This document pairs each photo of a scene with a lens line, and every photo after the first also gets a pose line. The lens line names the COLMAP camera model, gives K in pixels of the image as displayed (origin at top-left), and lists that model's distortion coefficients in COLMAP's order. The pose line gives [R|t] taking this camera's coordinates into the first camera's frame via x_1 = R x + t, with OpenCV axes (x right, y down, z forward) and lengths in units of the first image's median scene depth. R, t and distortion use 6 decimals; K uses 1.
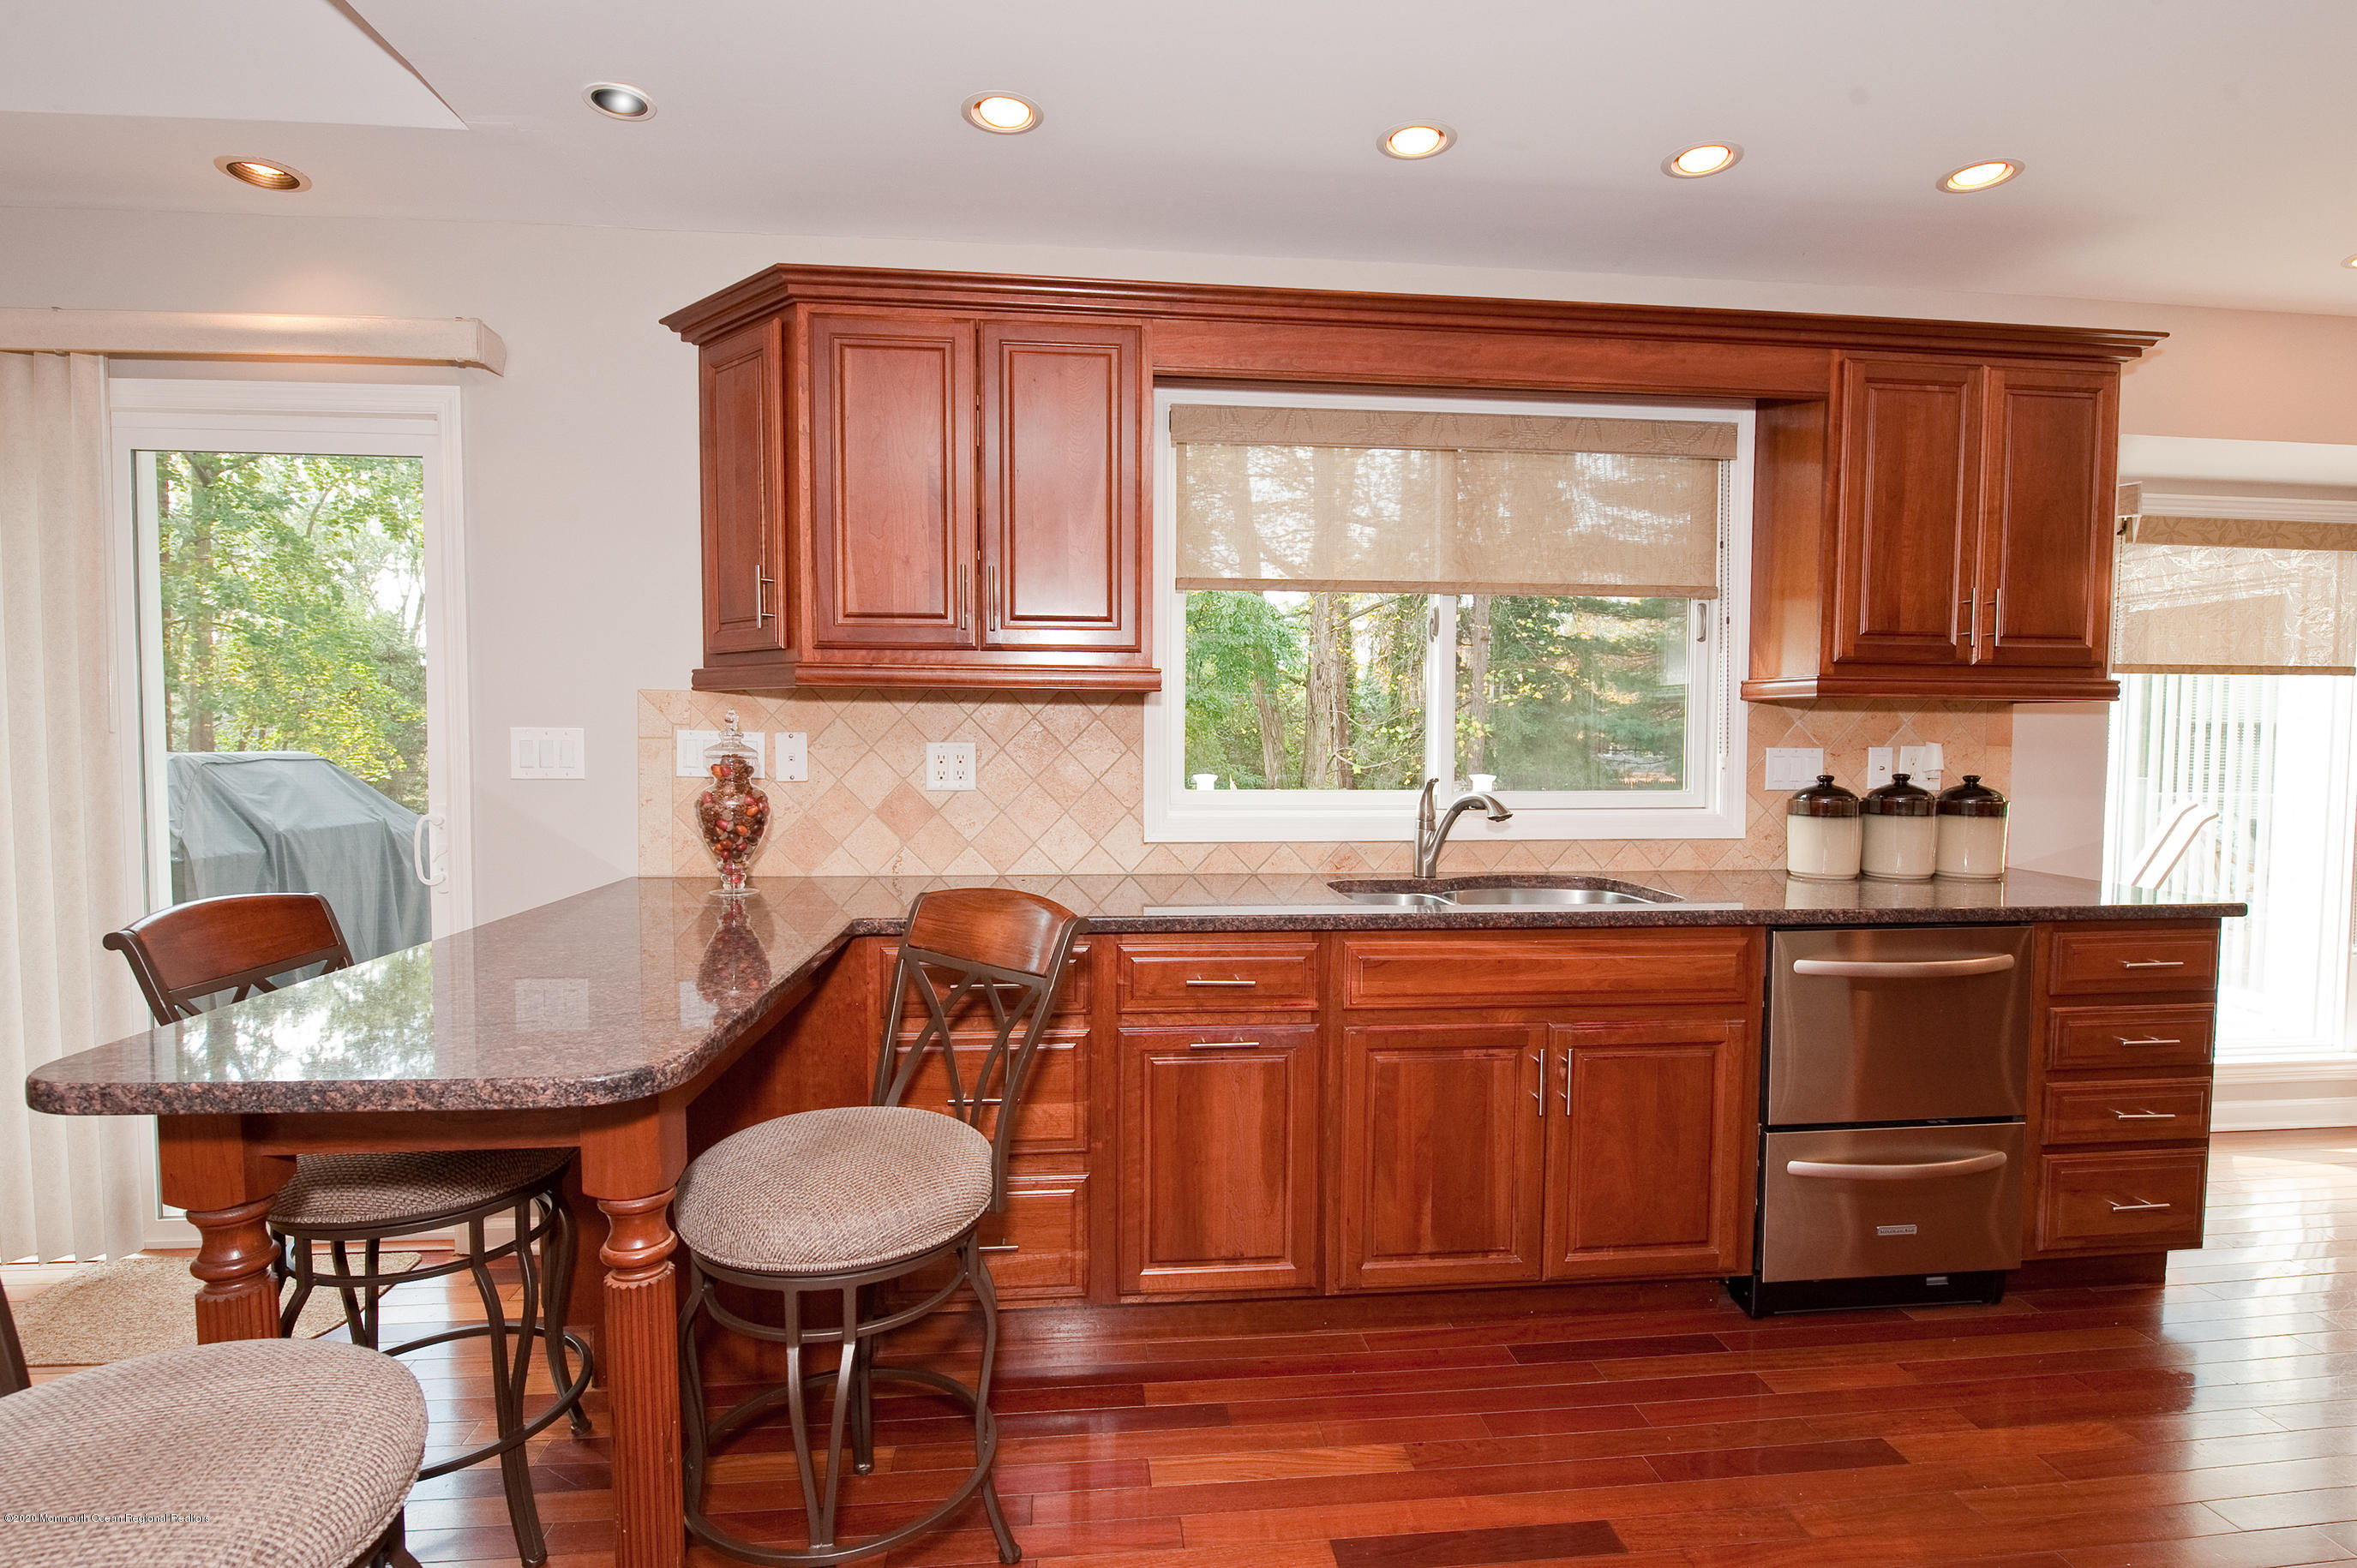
lens RADIAL K [[1119.6, 0, 1173.4], [0, 1119.6, 788.1], [0, 0, 1]] dist [-0.012495, -0.000271]
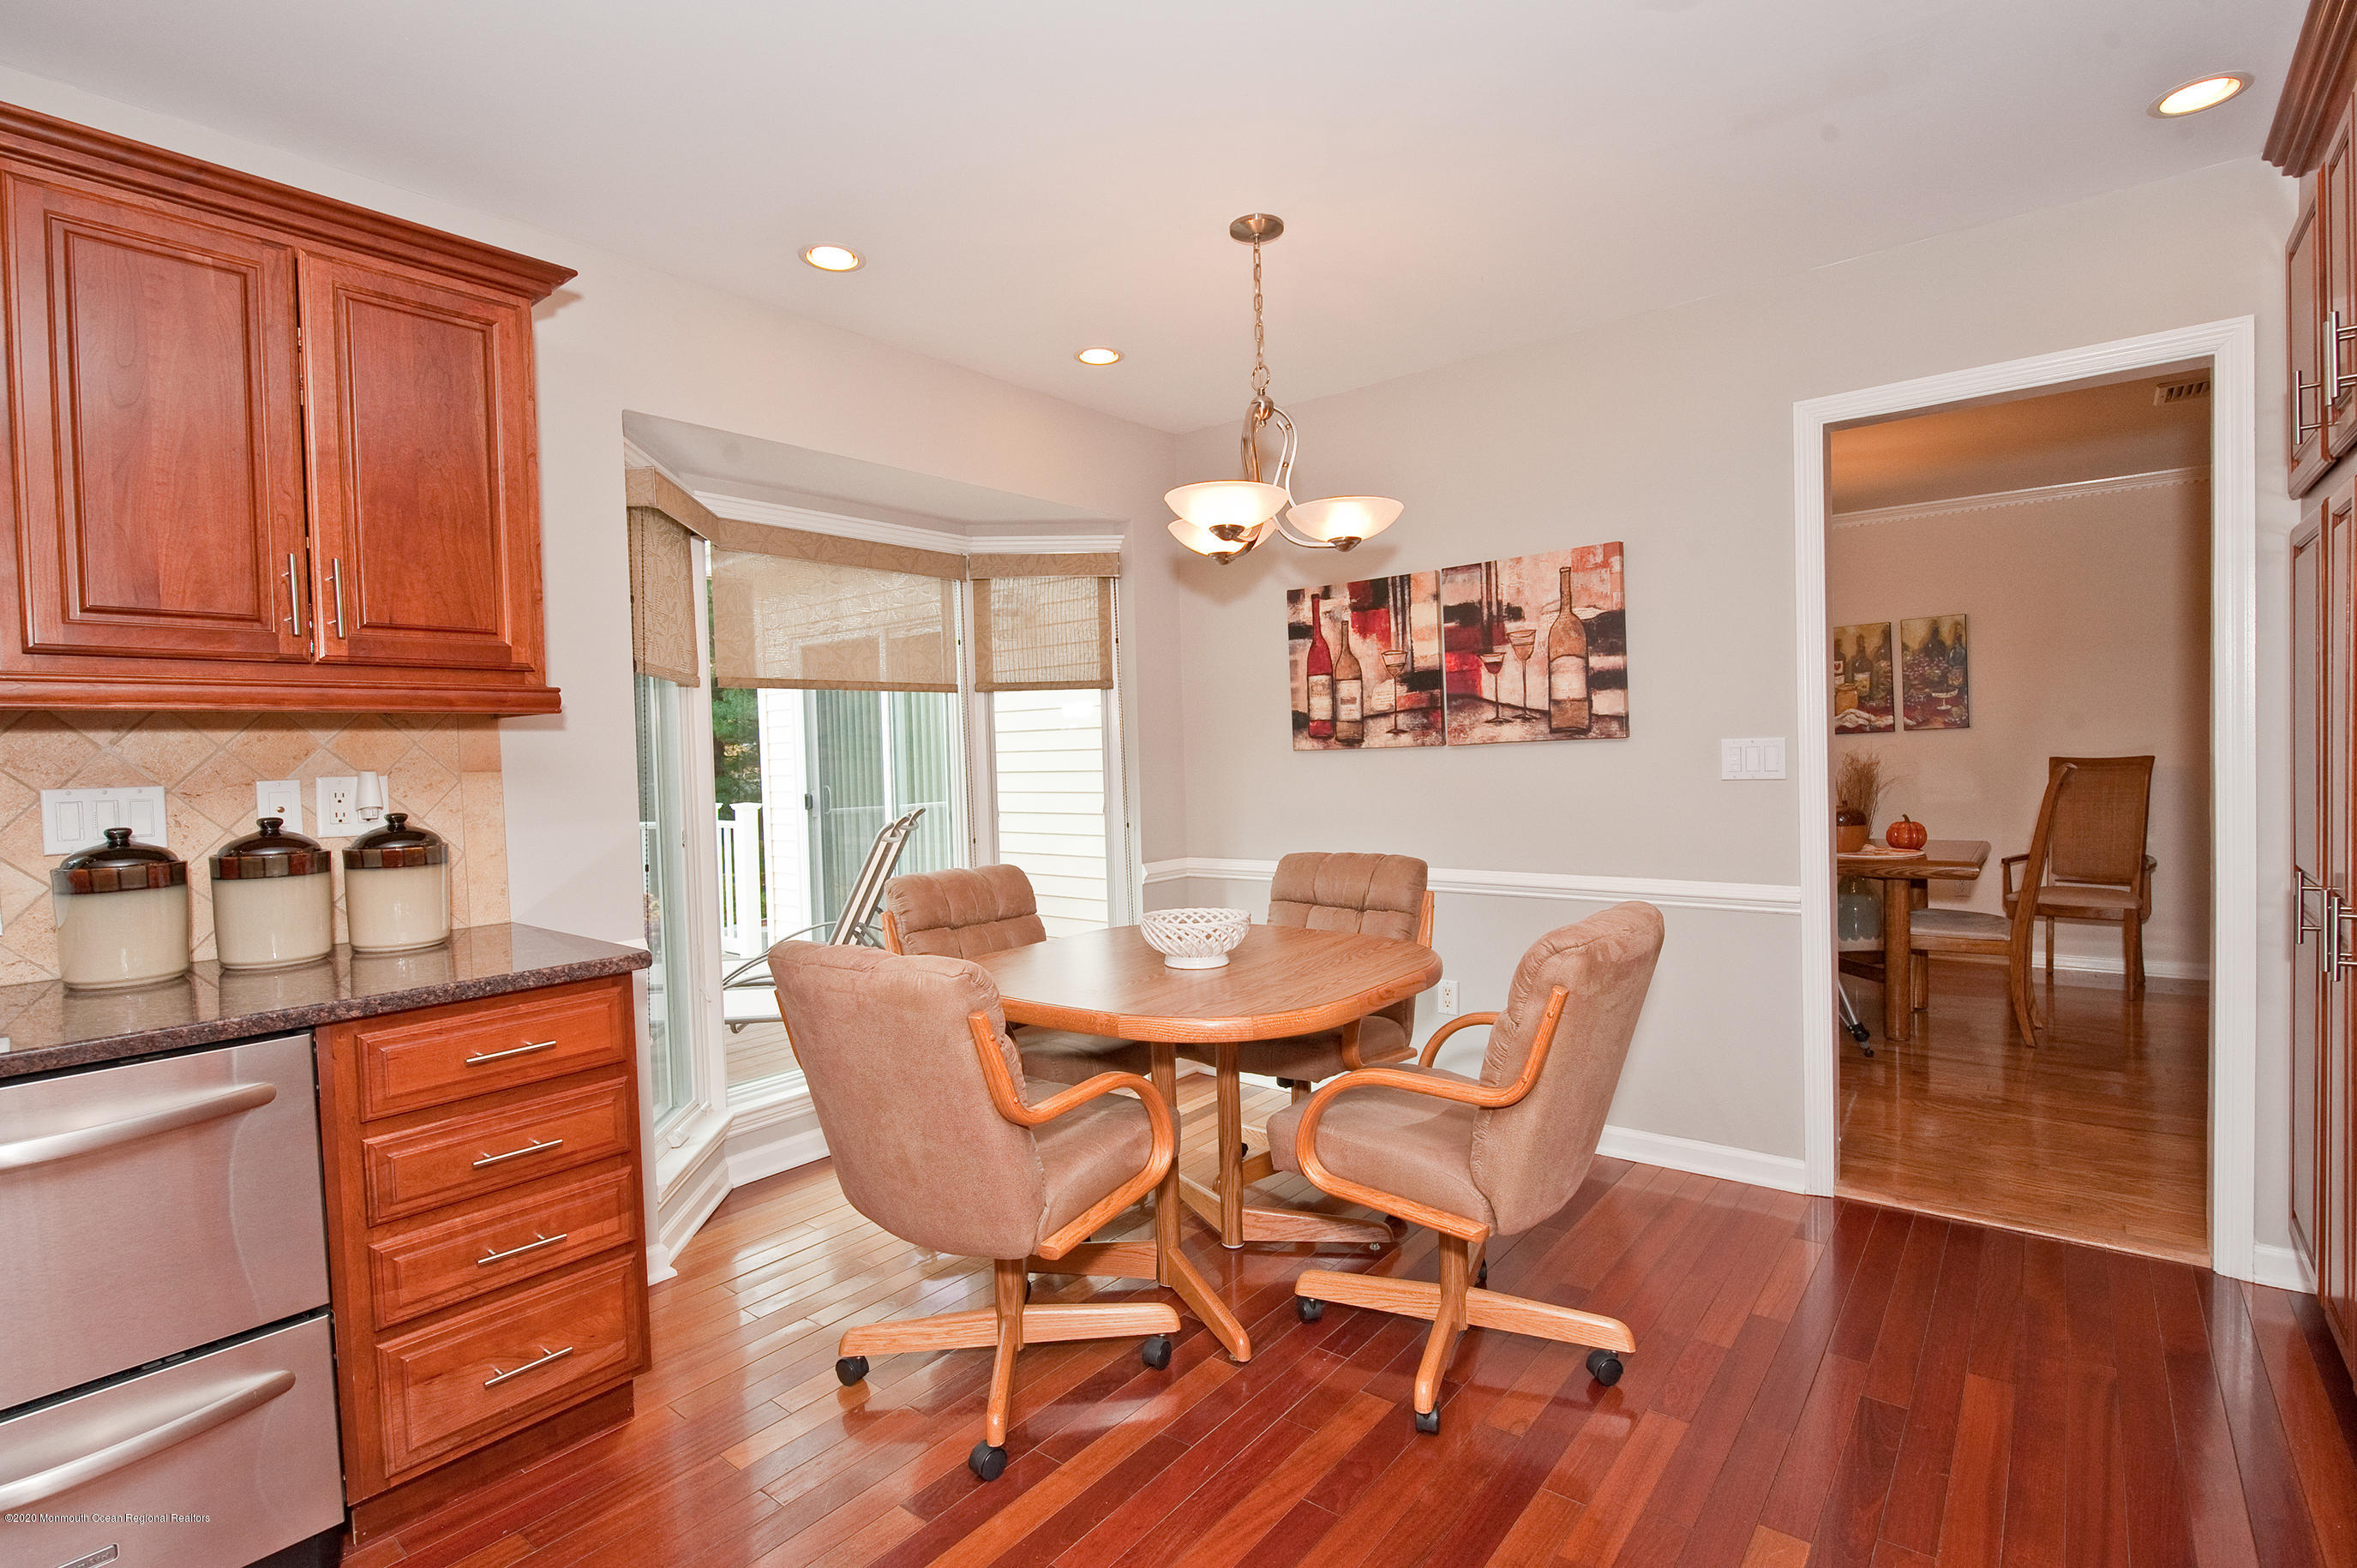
lens RADIAL K [[1119.6, 0, 1181.7], [0, 1119.6, 783.6], [0, 0, 1]] dist [-0.012495, -0.000271]
pose [[0.695316, -0.044260, 0.717340, 0.551627], [0.064238, 0.997934, -0.000693, 0.002980], [-0.715828, 0.046563, 0.696722, 0.097722]]
